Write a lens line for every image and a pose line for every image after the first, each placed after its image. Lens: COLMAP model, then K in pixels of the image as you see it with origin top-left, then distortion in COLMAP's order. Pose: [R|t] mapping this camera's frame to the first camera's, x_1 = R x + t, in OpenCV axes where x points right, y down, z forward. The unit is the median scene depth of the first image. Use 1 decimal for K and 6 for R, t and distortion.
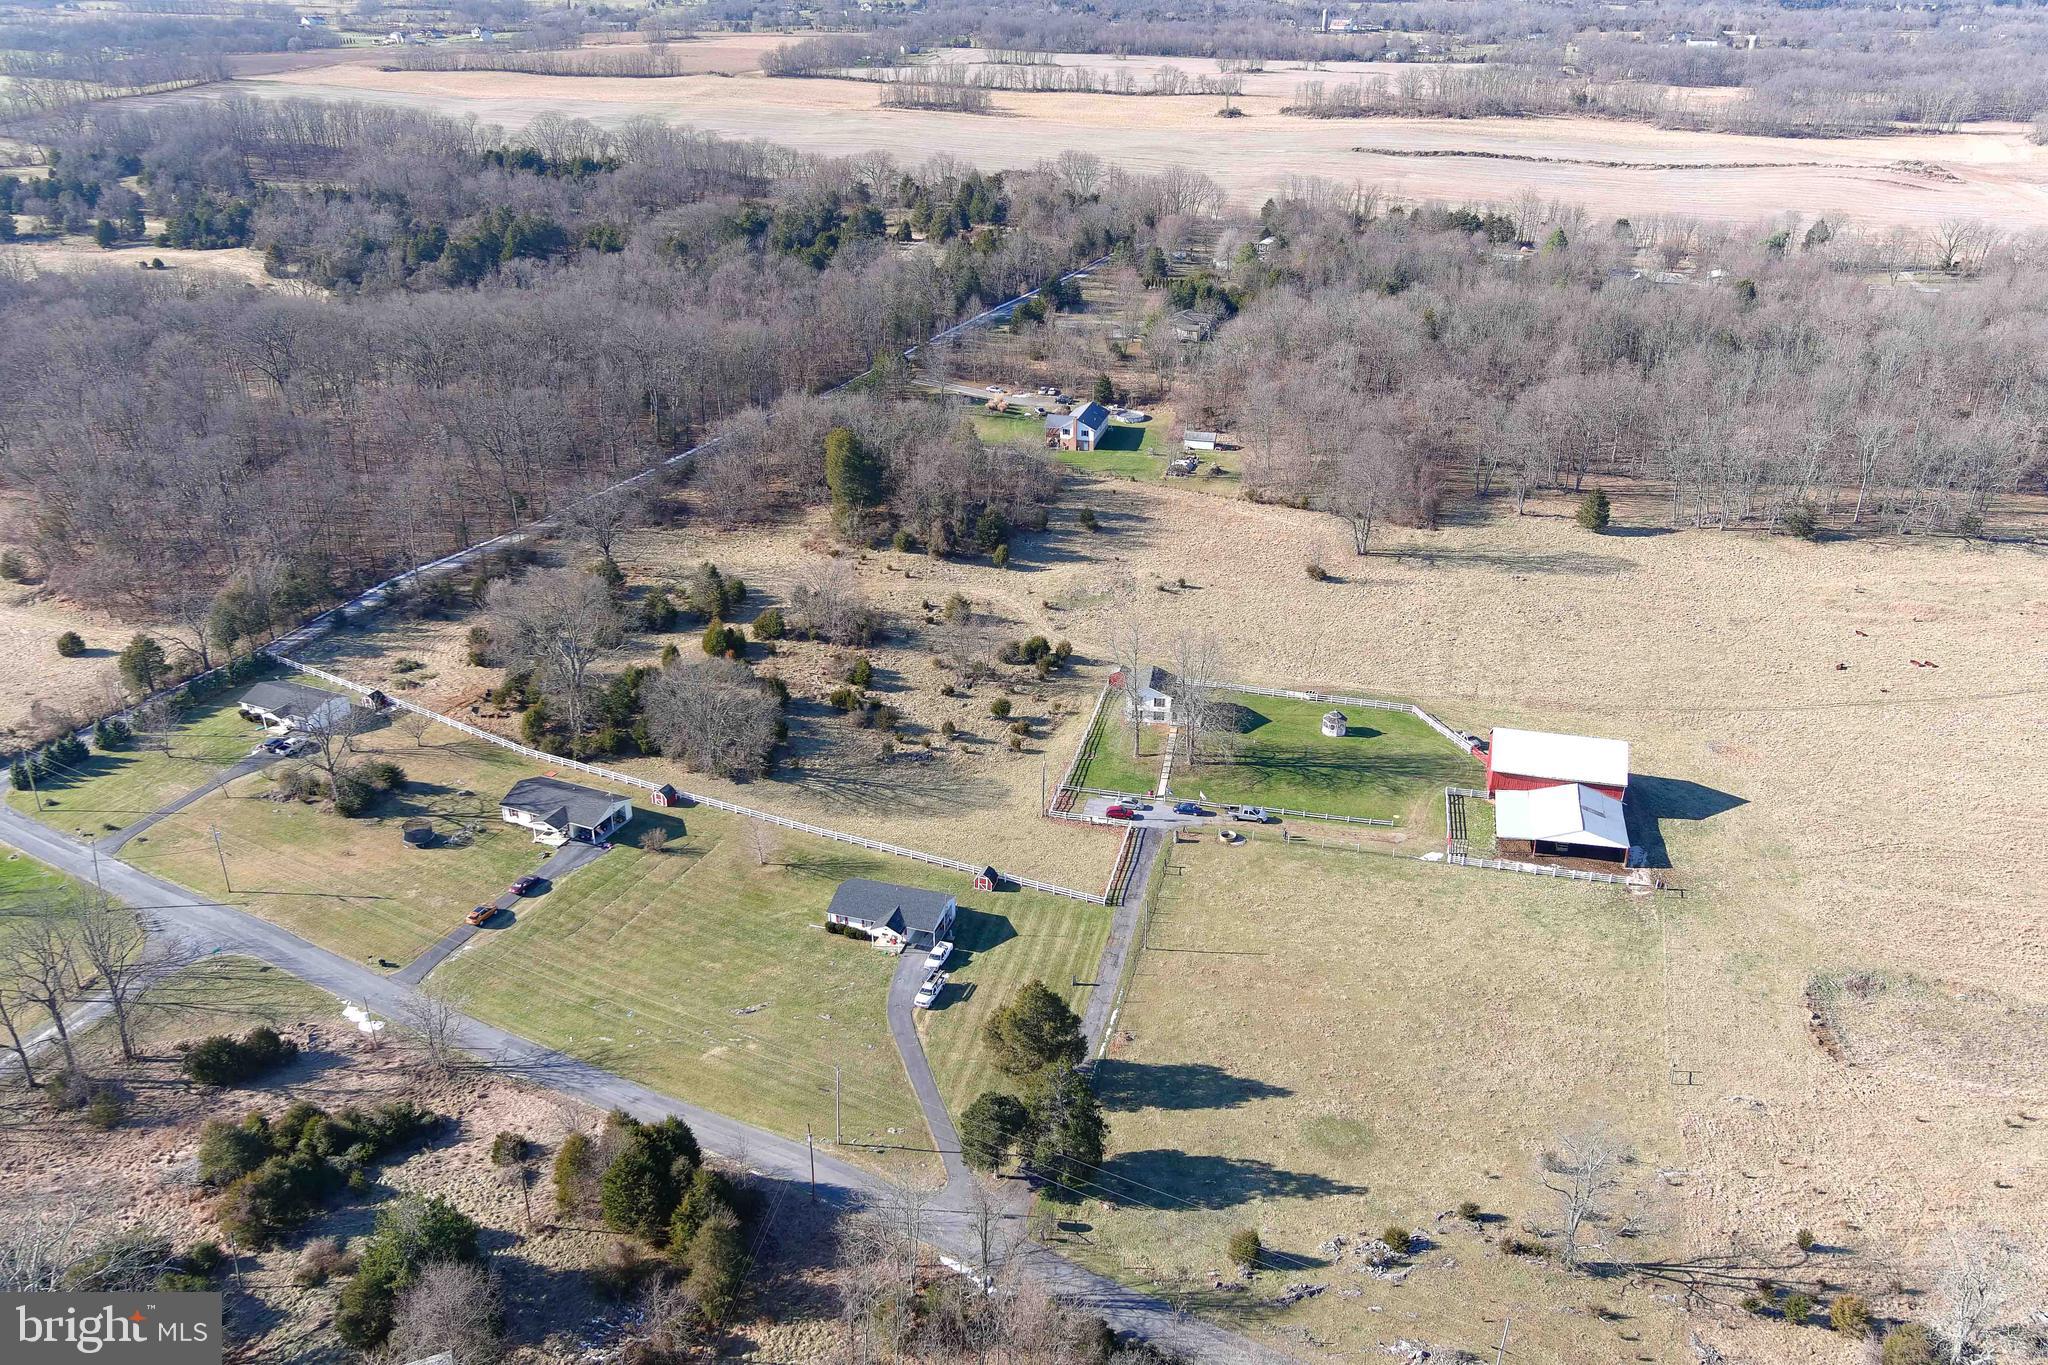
lens RADIAL K [[1600.4, 0, 1024.0], [0, 1600.4, 682.5], [0, 0, 1]] dist [0.042636, -0.038102]
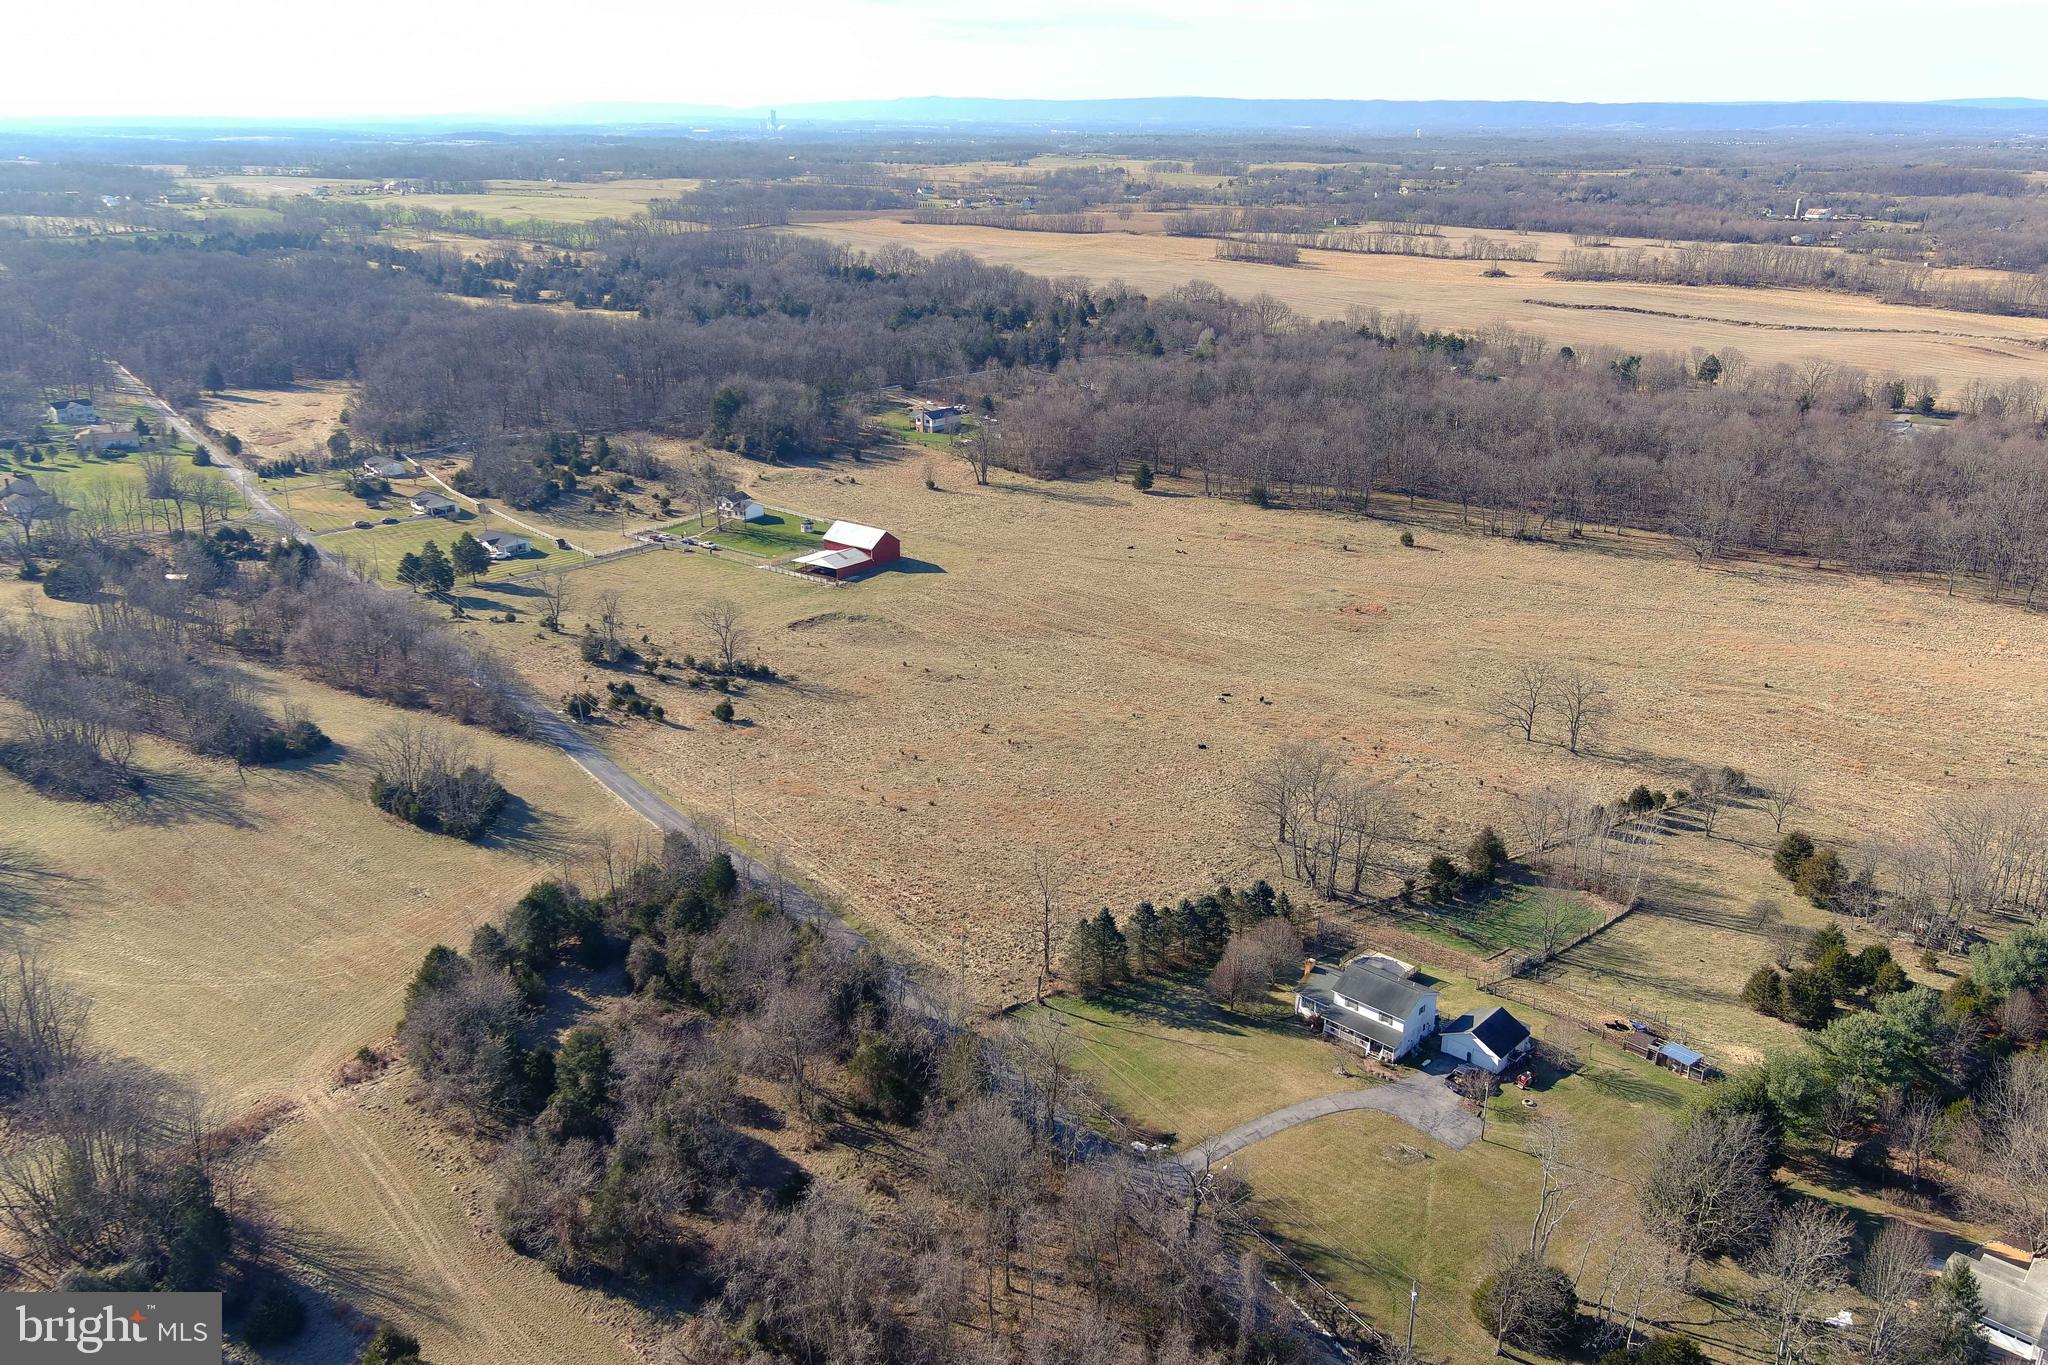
lens RADIAL K [[1600.4, 0, 1024.0], [0, 1600.4, 682.5], [0, 0, 1]] dist [0.042636, -0.038102]
pose [[0.911702, 0.141289, -0.385794, 1.041135], [-0.180141, 0.981405, -0.066288, 0.251162], [0.369255, 0.129932, 0.920200, -0.530589]]
